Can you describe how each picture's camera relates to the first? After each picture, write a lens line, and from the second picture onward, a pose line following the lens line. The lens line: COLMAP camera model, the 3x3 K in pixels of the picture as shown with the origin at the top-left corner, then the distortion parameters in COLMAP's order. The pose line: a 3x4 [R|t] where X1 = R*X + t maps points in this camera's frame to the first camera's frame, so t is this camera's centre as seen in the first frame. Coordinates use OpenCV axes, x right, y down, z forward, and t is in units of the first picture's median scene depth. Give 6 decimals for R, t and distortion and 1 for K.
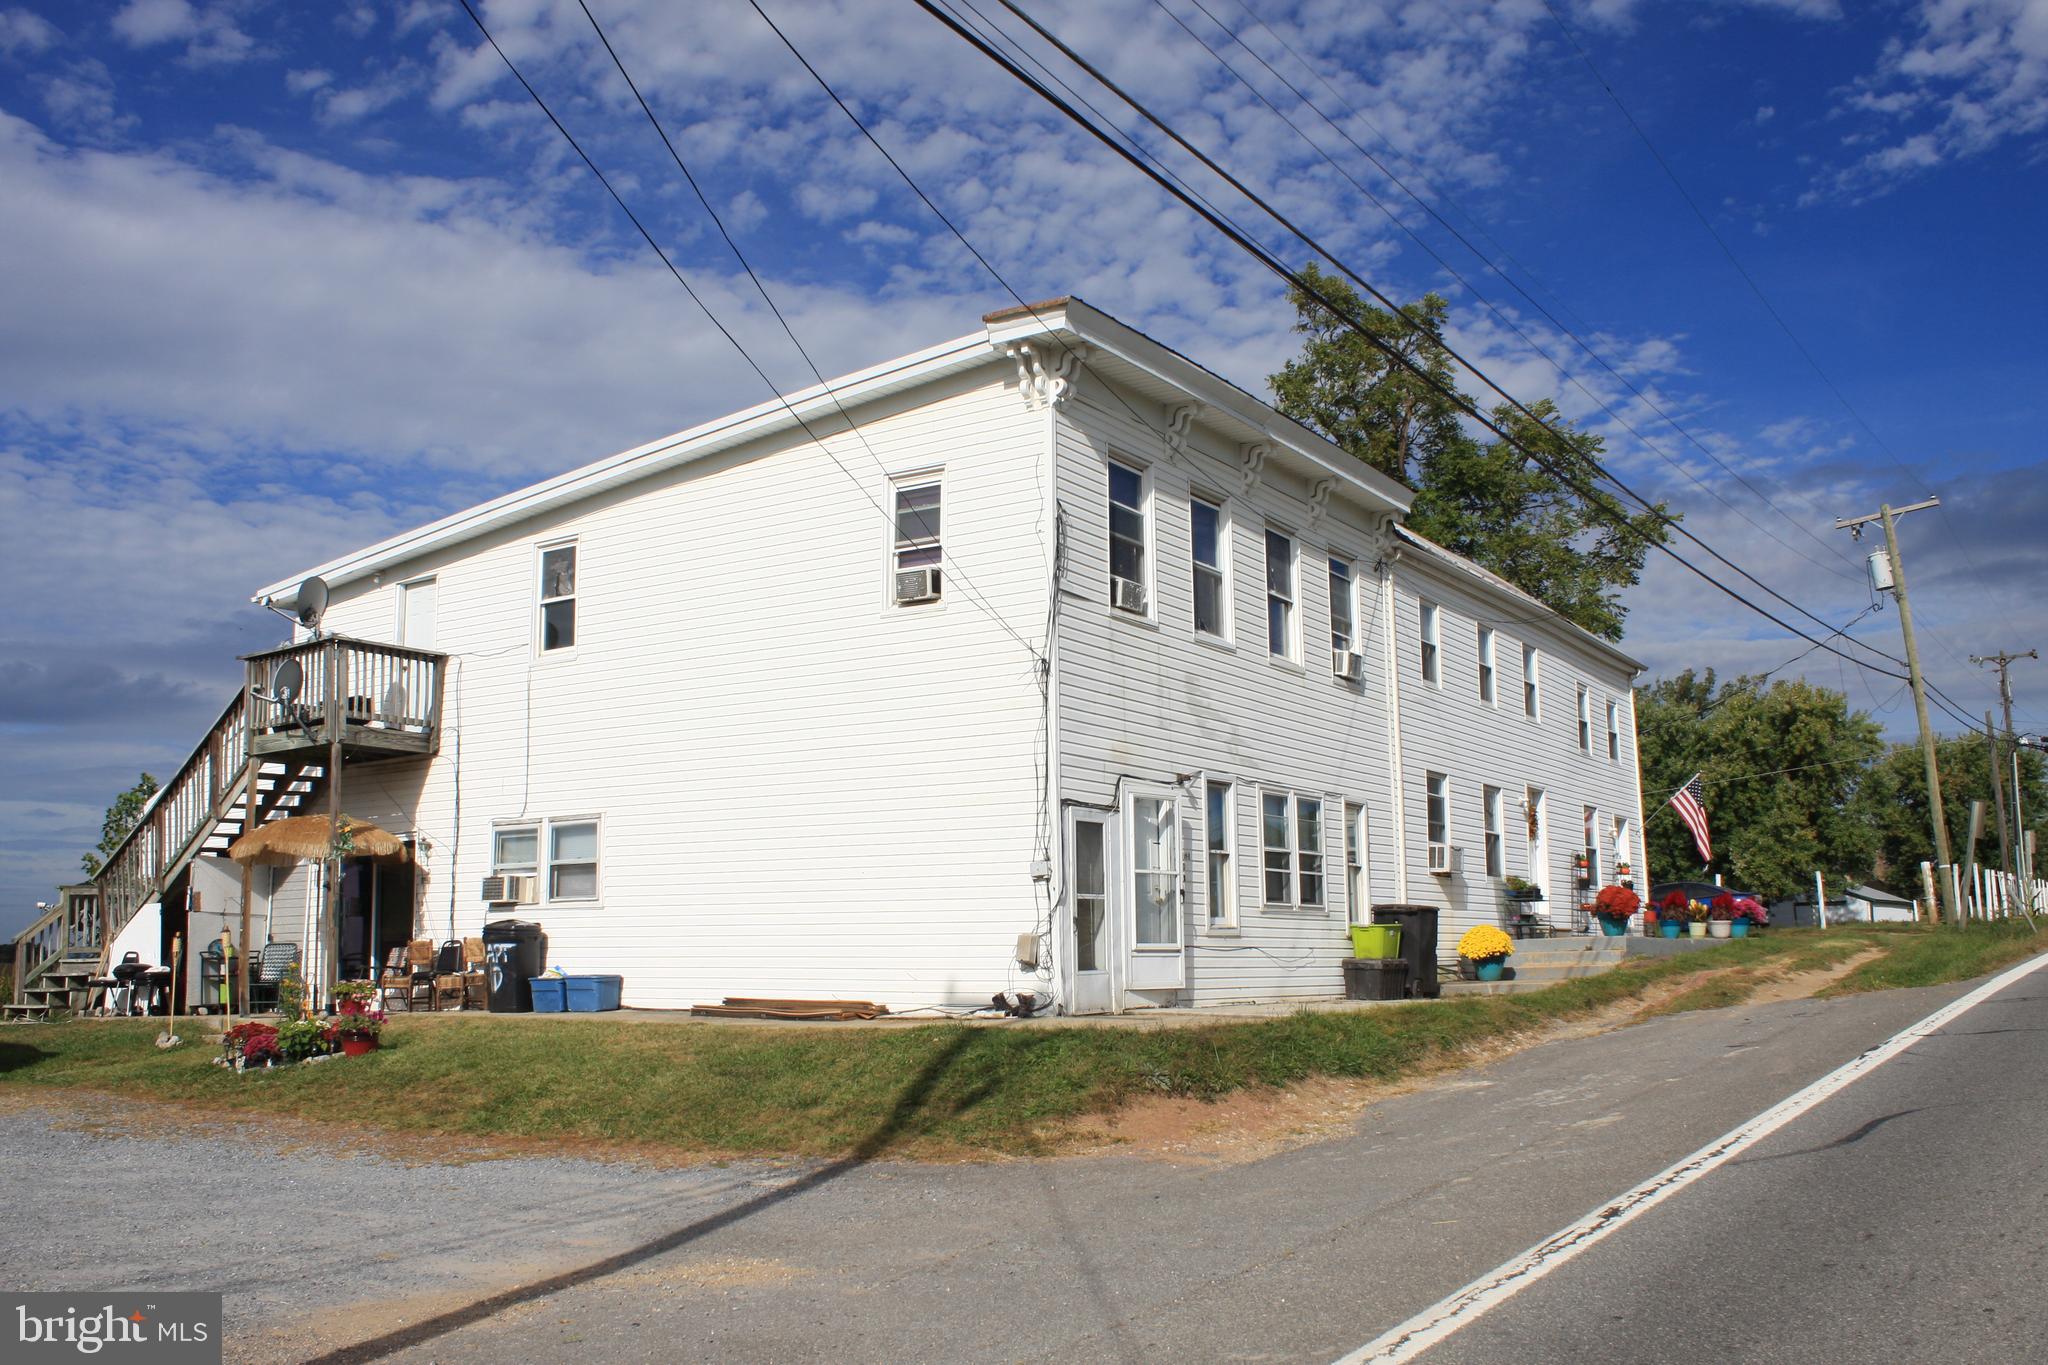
lens RADIAL K [[1907.1, 0, 1022.6], [0, 1907.1, 805.0], [0, 0, 1]] dist [-0.166566, 0.215308]
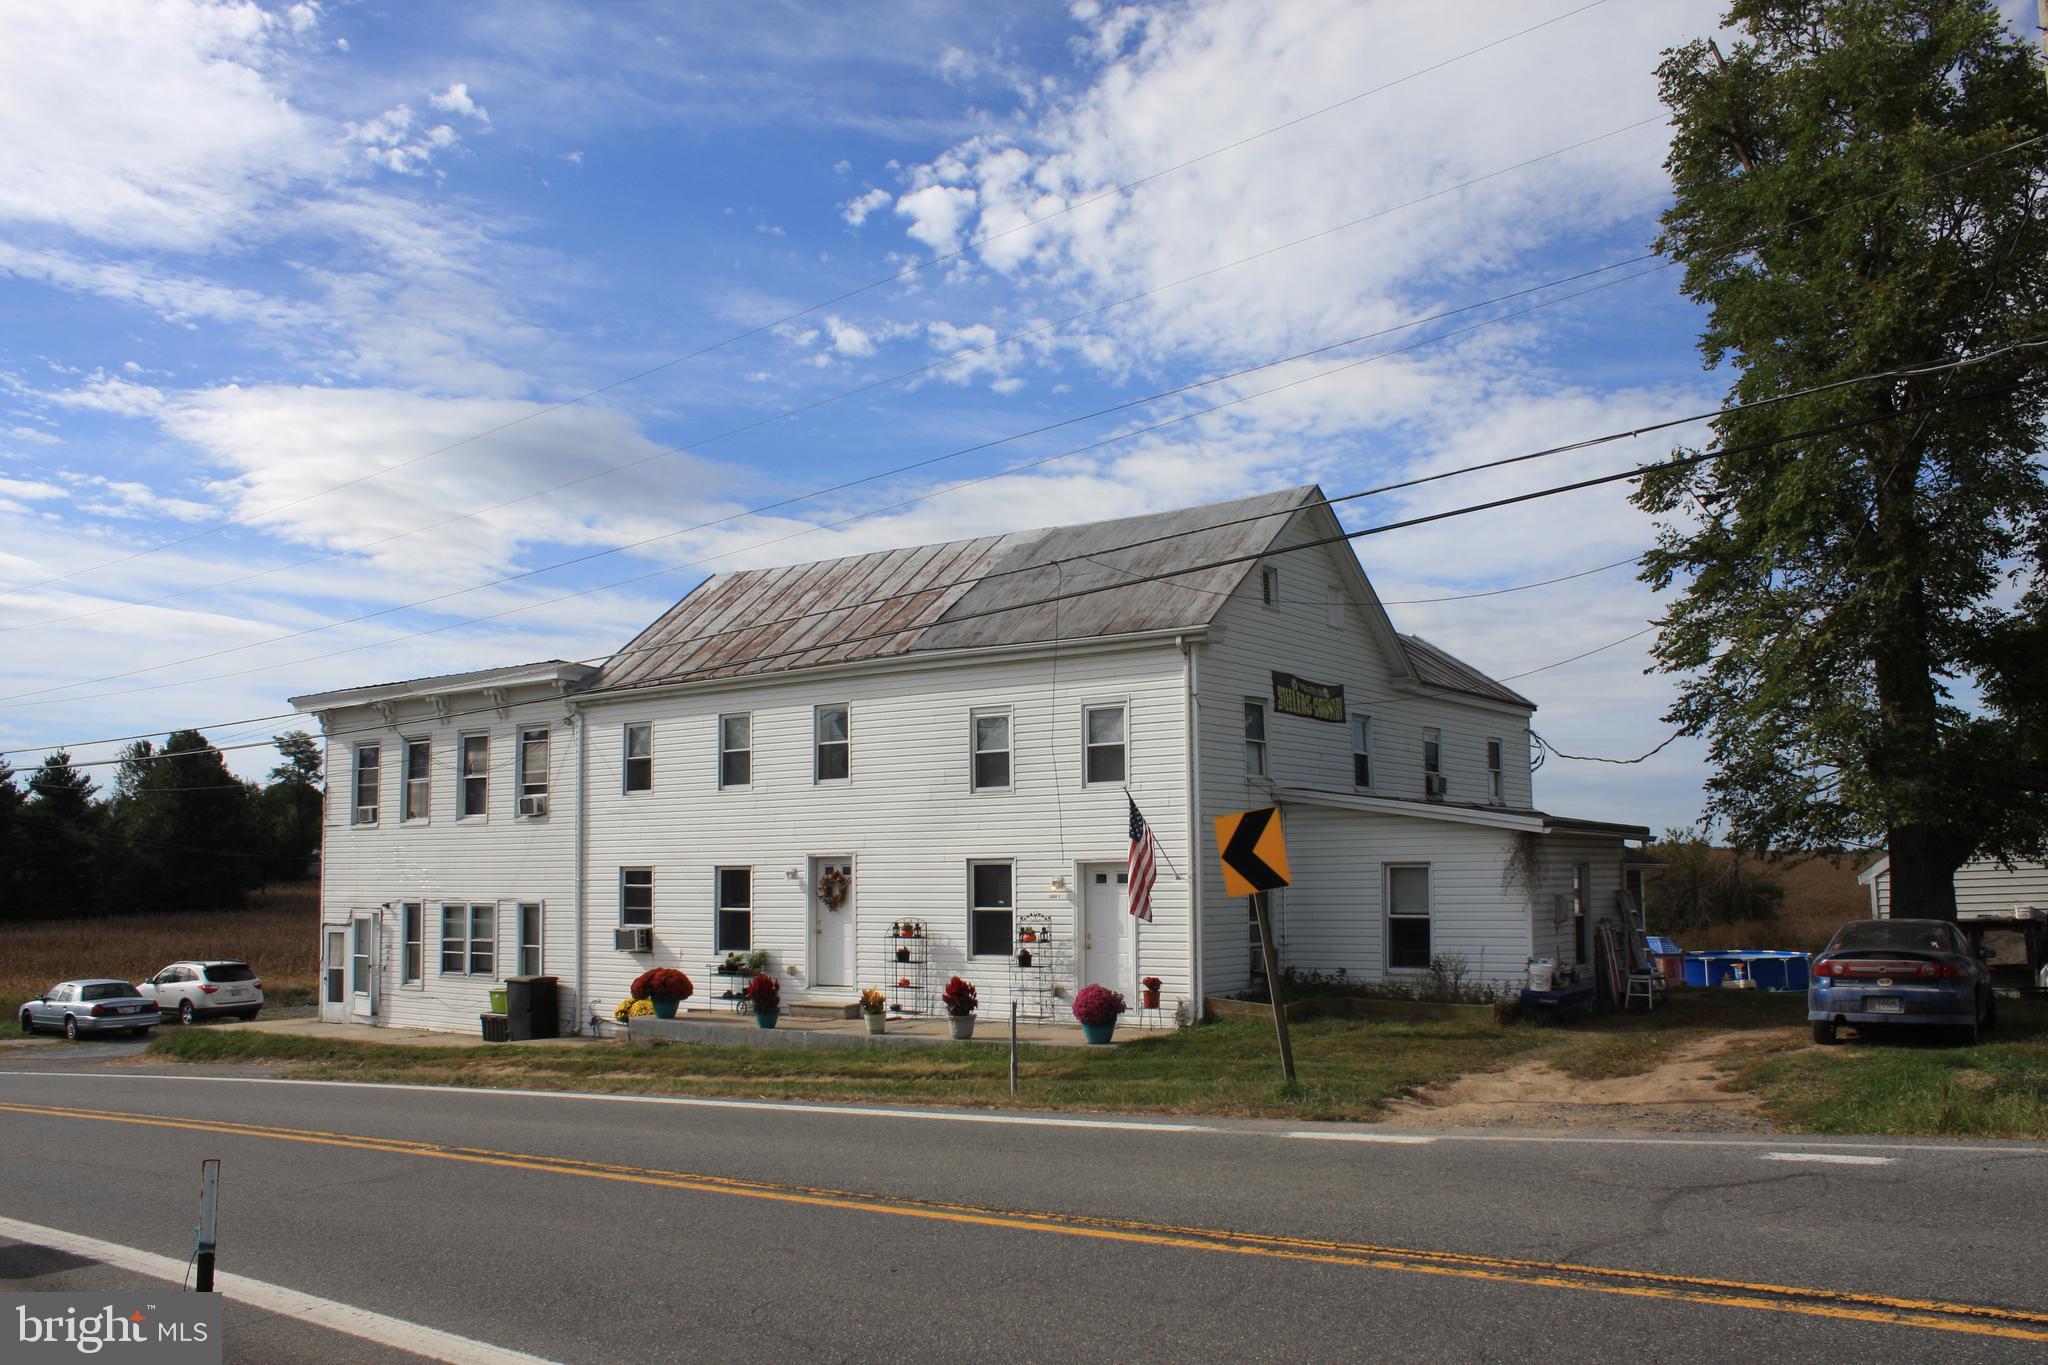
lens RADIAL K [[1795.2, 0, 1032.9], [0, 1795.2, 720.4], [0, 0, 1]] dist [-0.191065, 0.181431]
pose [[-0.056609, -0.079392, -0.995235, 1.248003], [0.100689, 0.991297, -0.084805, 0.011334], [0.993306, -0.105010, -0.048122, 1.216346]]
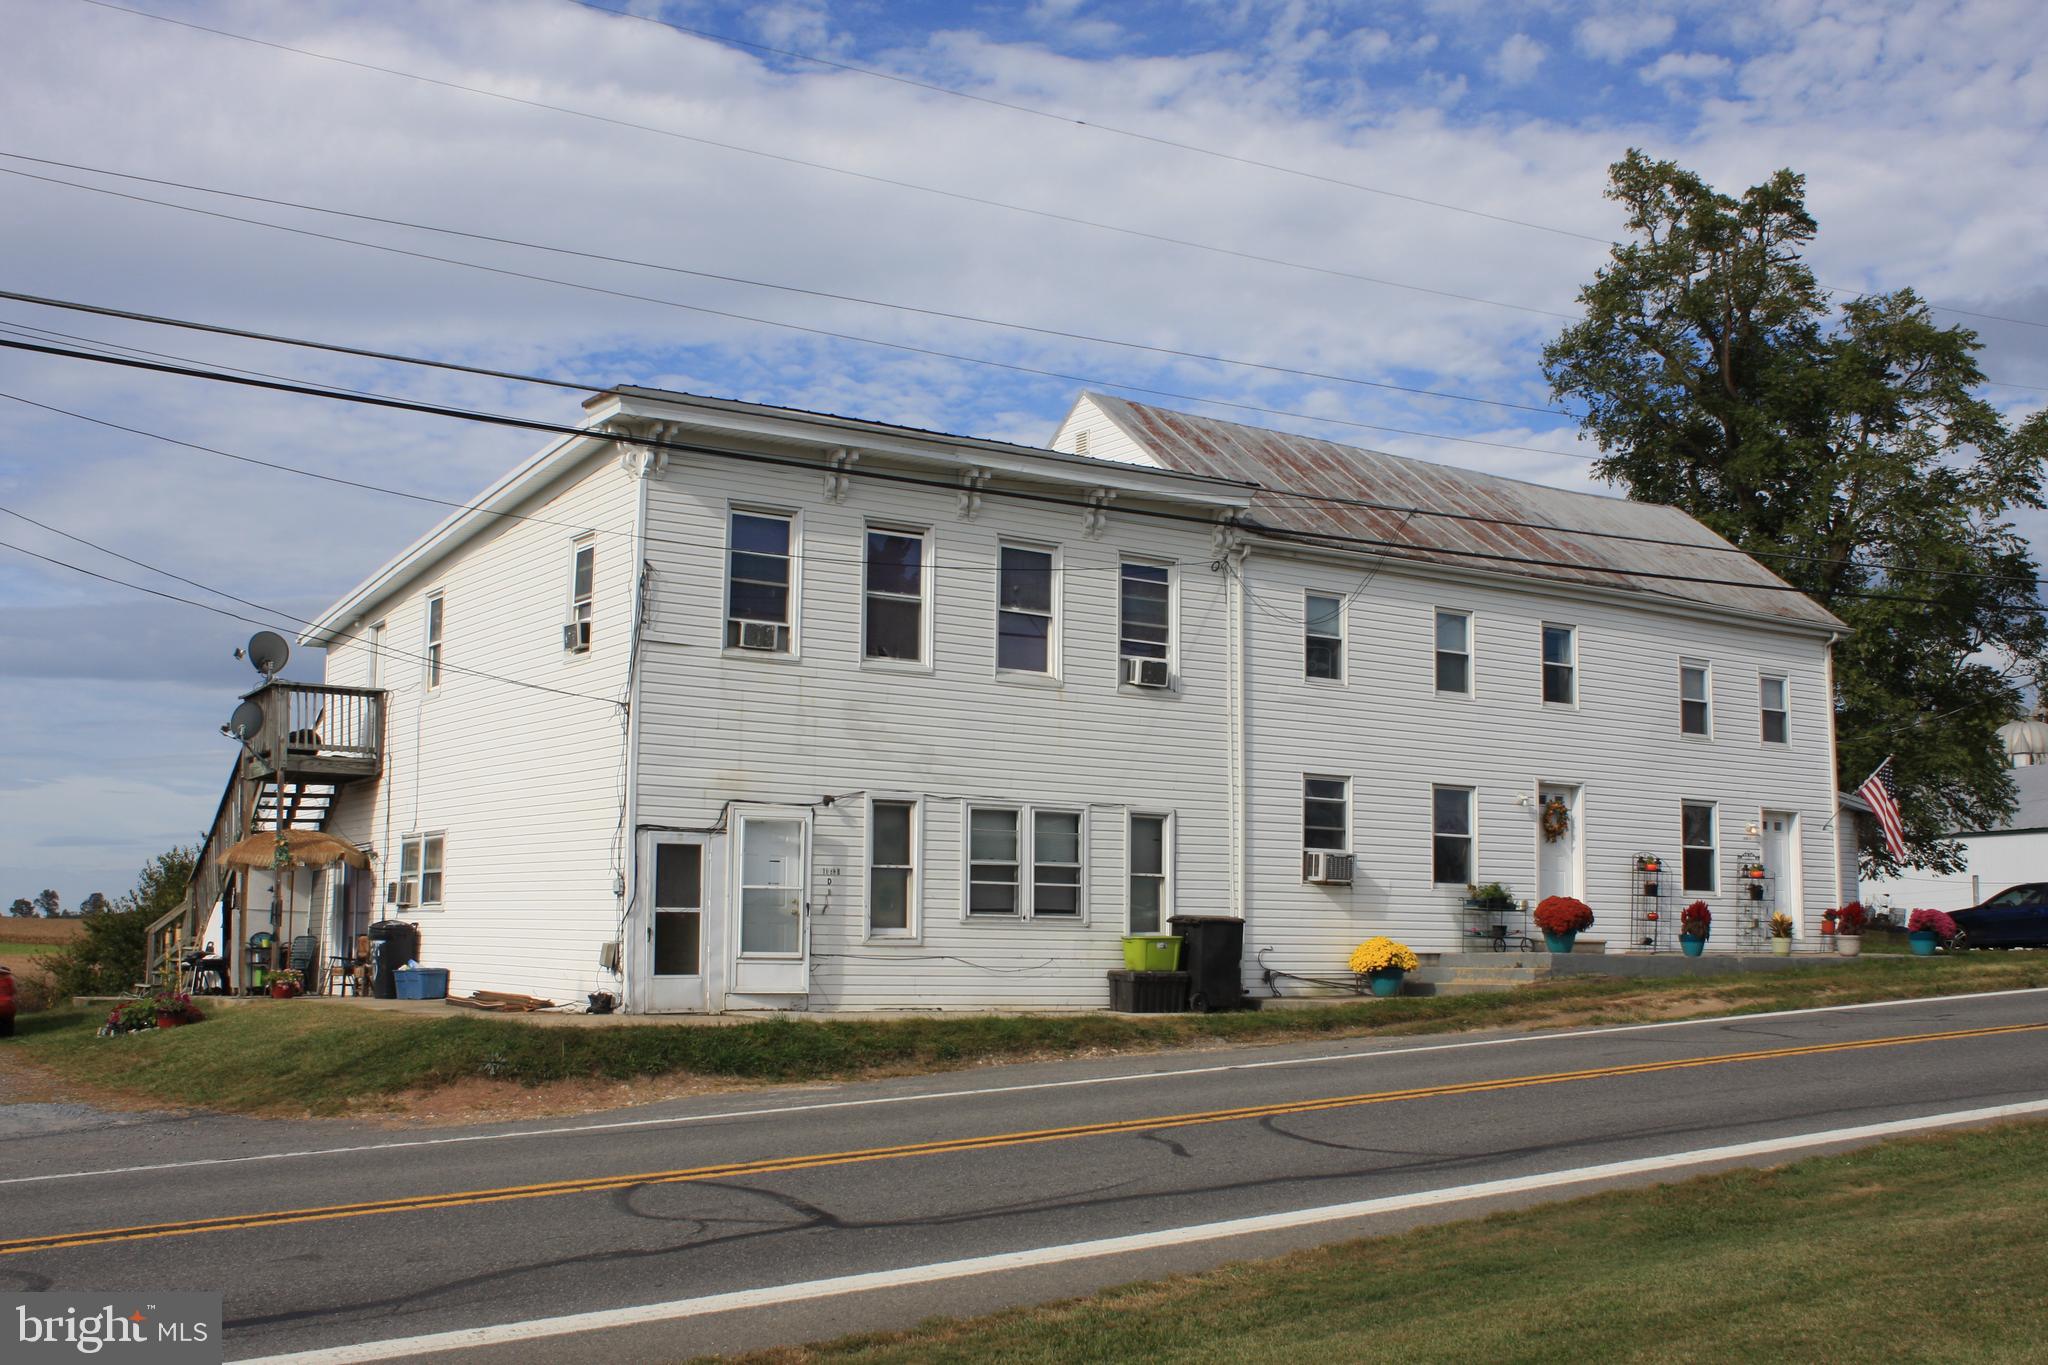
lens RADIAL K [[2274.2, 0, 1023.7], [0, 2274.2, 756.4], [0, 0, 1]] dist [-0.216673, 0.374134]
pose [[0.921576, -0.015844, -0.387874, 0.479290], [0.015099, 0.999874, -0.004967, -0.021316], [0.387904, -0.001279, 0.921699, -0.099741]]
